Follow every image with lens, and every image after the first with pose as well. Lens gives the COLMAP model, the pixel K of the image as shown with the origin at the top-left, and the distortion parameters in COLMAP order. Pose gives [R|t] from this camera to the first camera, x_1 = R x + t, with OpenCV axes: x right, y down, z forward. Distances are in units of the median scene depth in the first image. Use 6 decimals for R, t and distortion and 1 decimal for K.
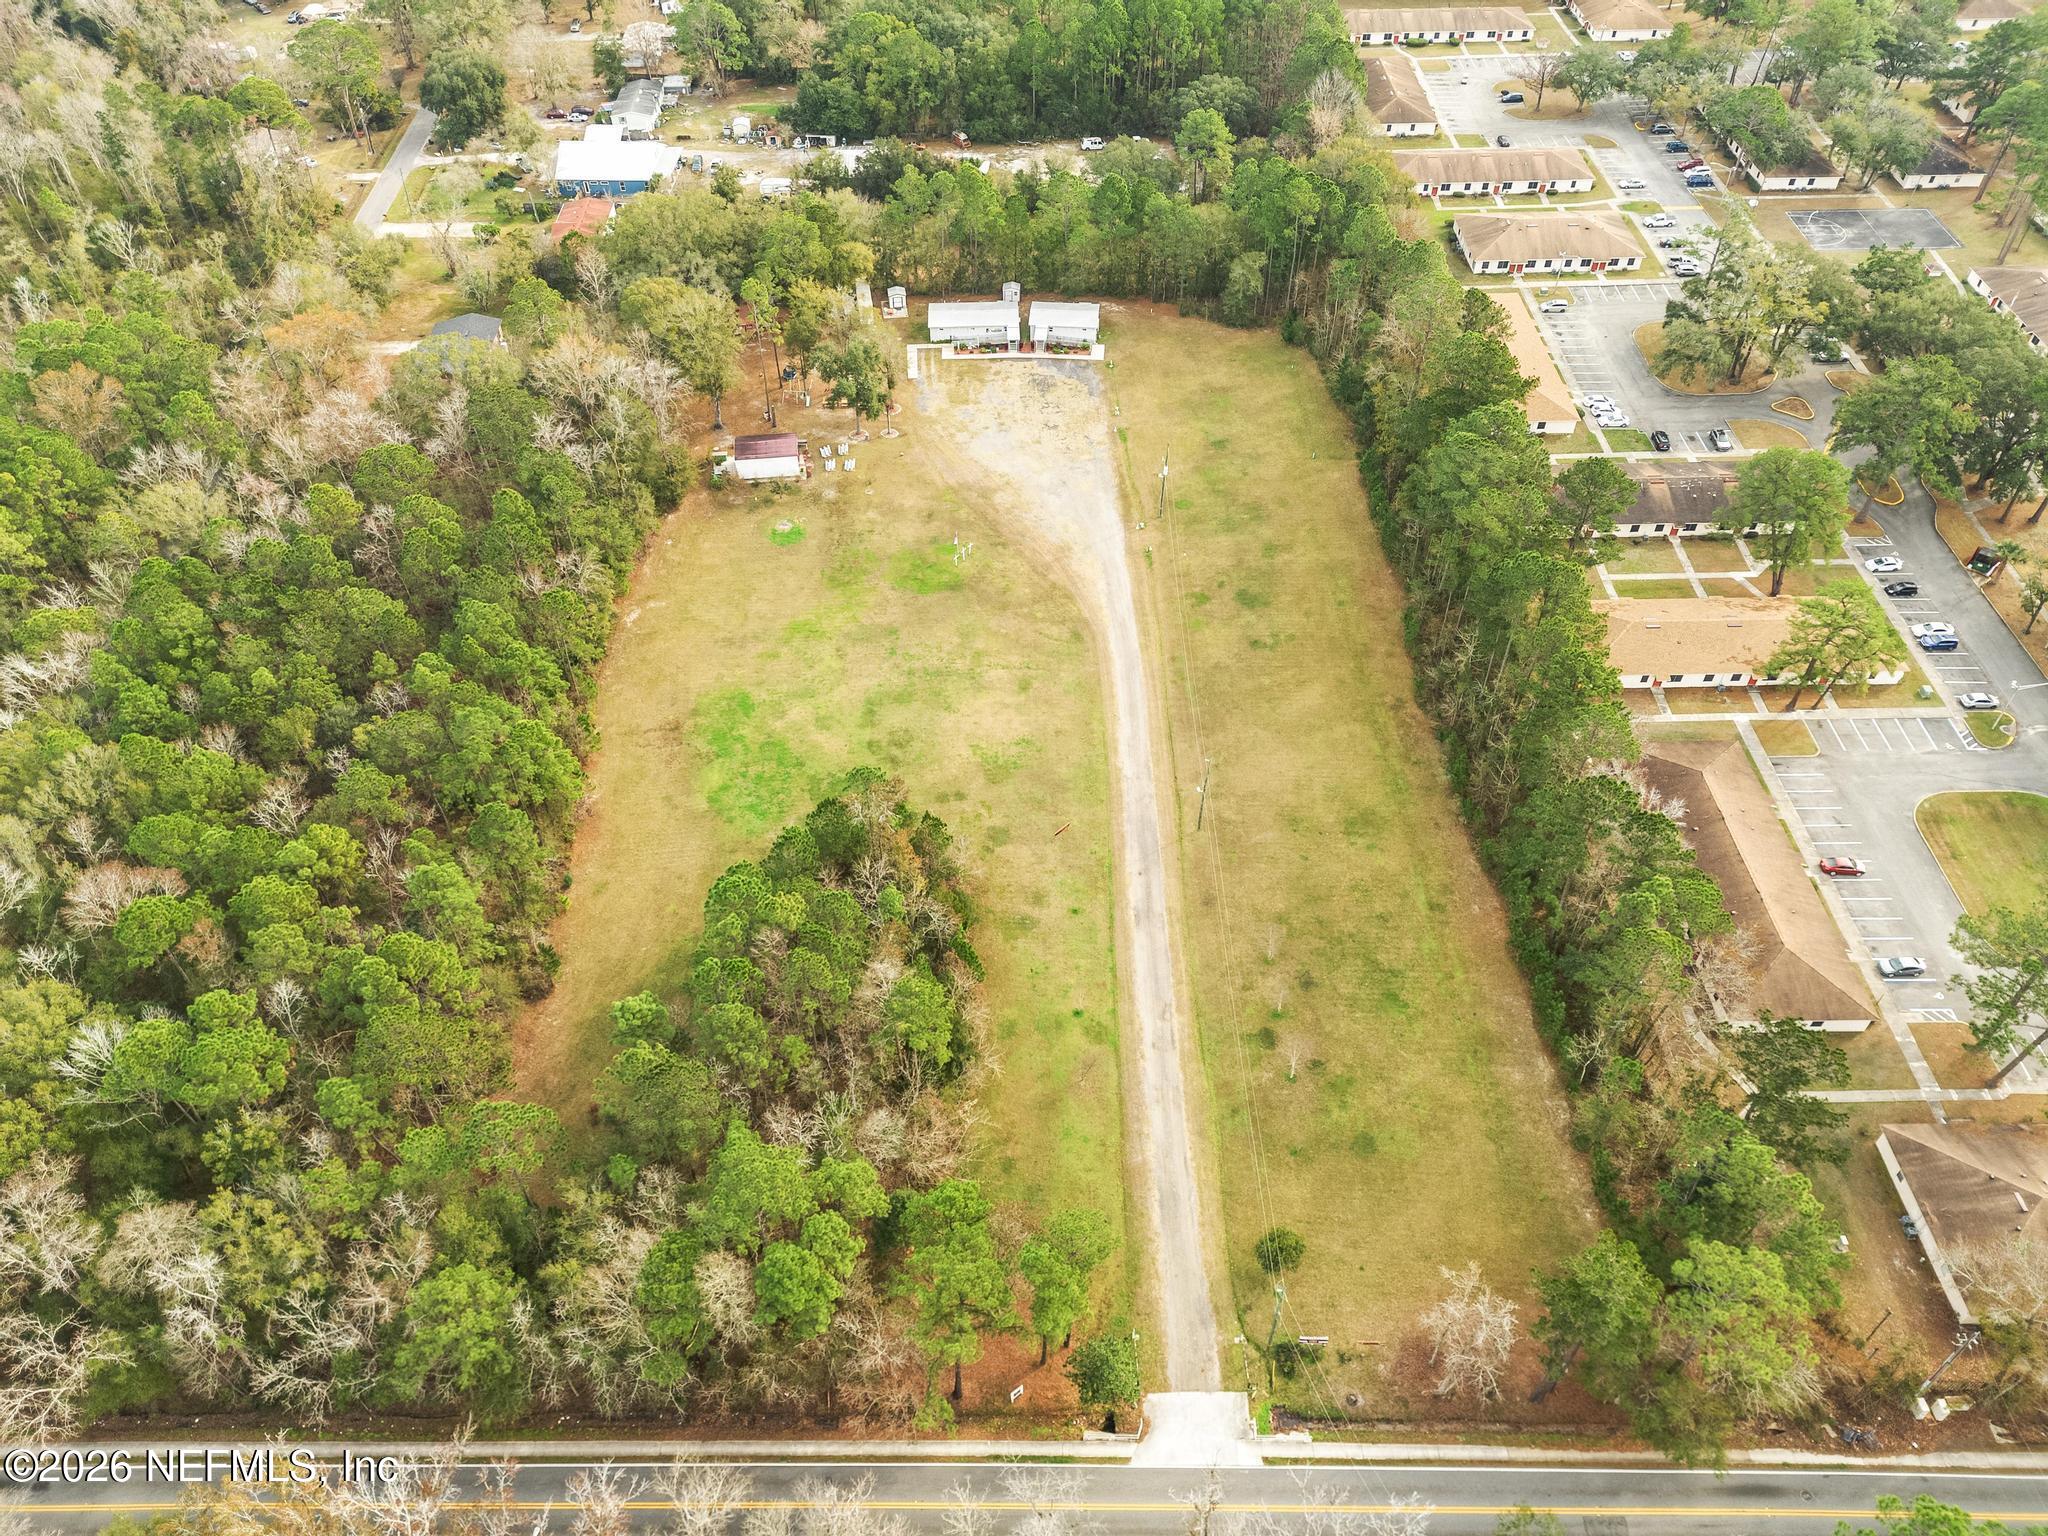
lens RADIAL K [[1438.3, 0, 1024.0], [0, 1438.3, 768.0], [0, 0, 1]] dist [0.121201, -0.157778]
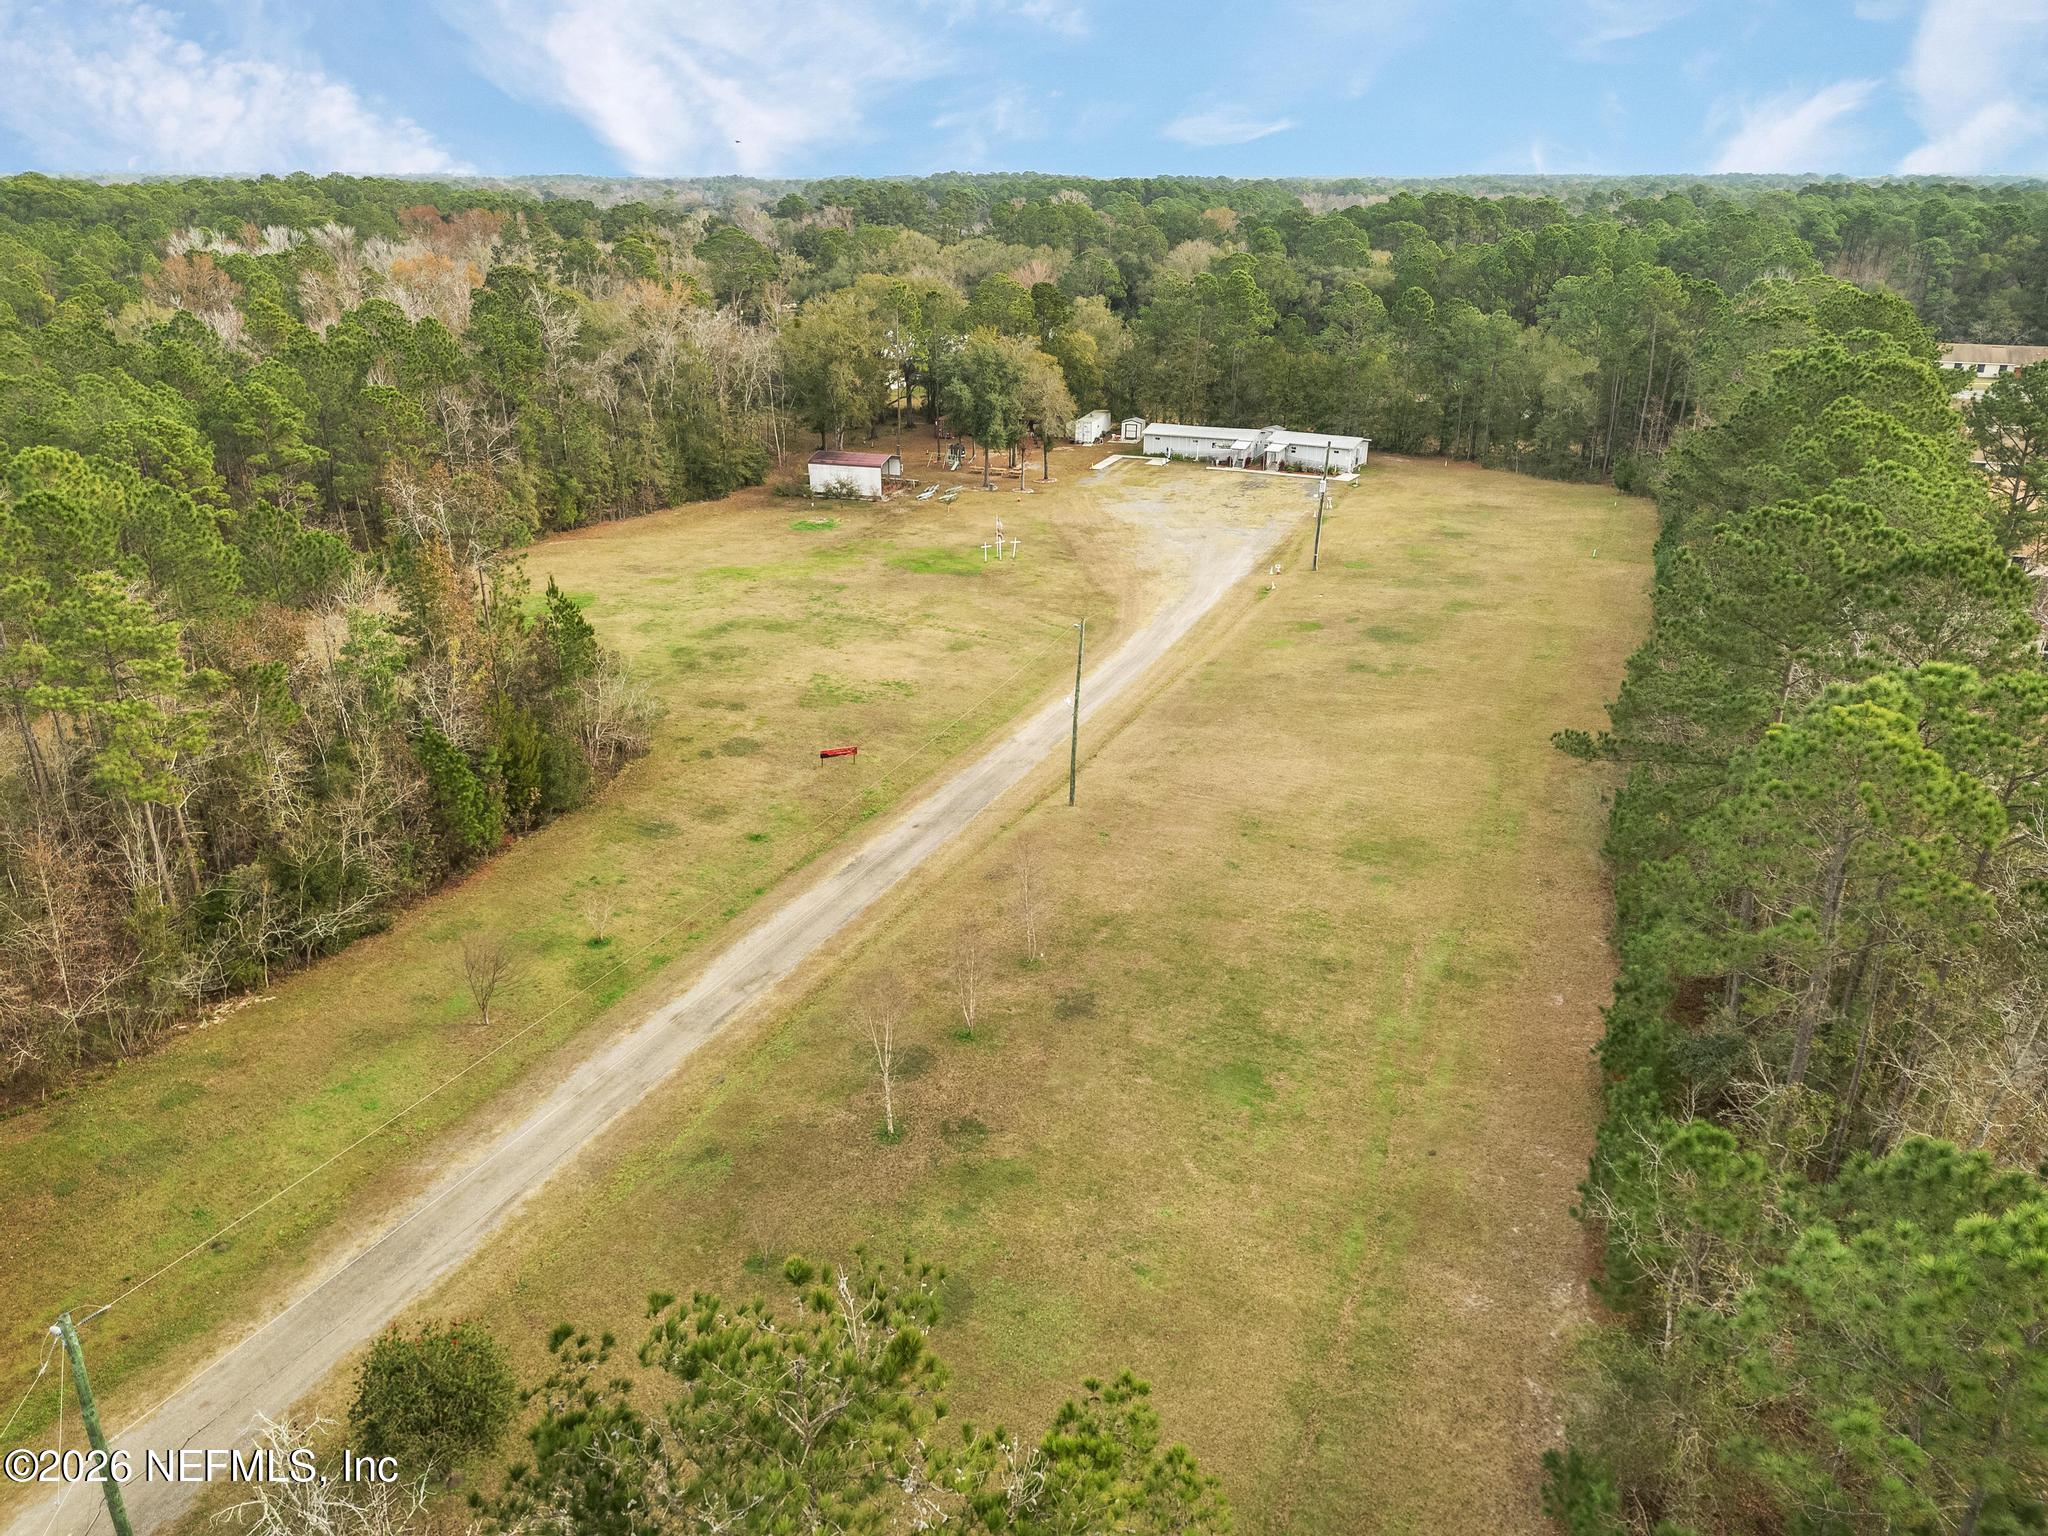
lens RADIAL K [[1438.3, 0, 1024.0], [0, 1438.3, 768.0], [0, 0, 1]] dist [0.121201, -0.157778]
pose [[0.910514, 0.161987, -0.380426, 0.280258], [-0.297188, 0.896074, -0.329742, 0.193602], [0.287476, 0.413293, 0.864029, 0.495188]]
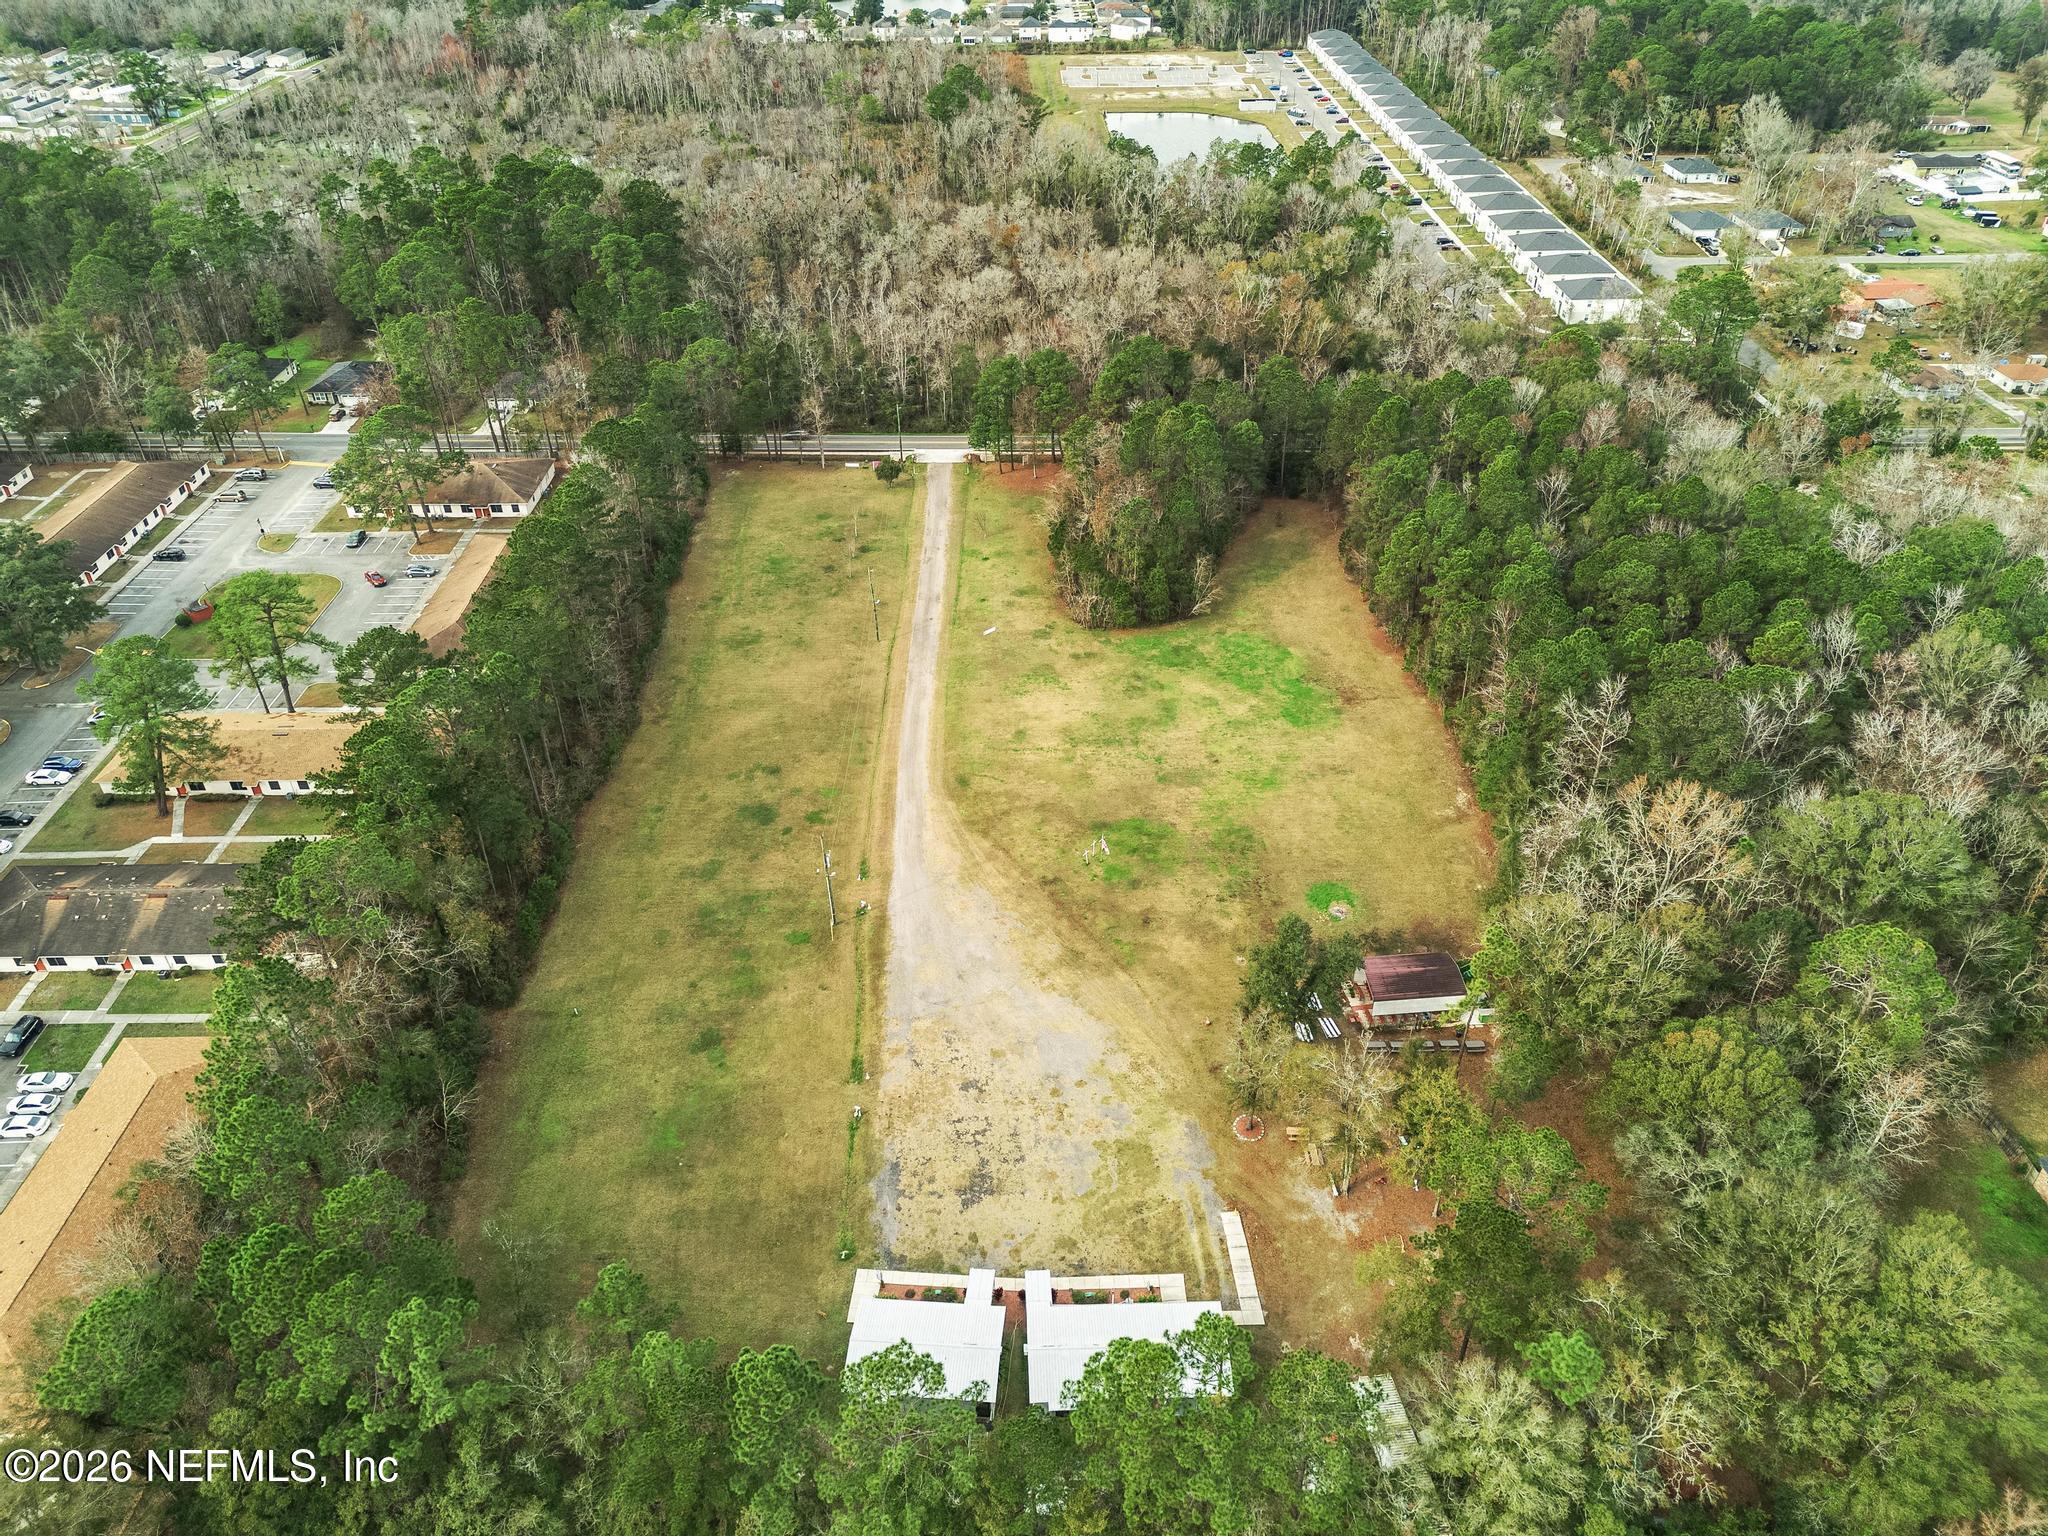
lens RADIAL K [[1438.3, 0, 1024.0], [0, 1438.3, 768.0], [0, 0, 1]] dist [0.121201, -0.157778]
pose [[-0.999959, 0.008112, 0.003973, -0.006751], [0.005333, 0.175191, 0.984520, -1.063085], [0.007290, 0.984501, -0.175227, 1.224412]]
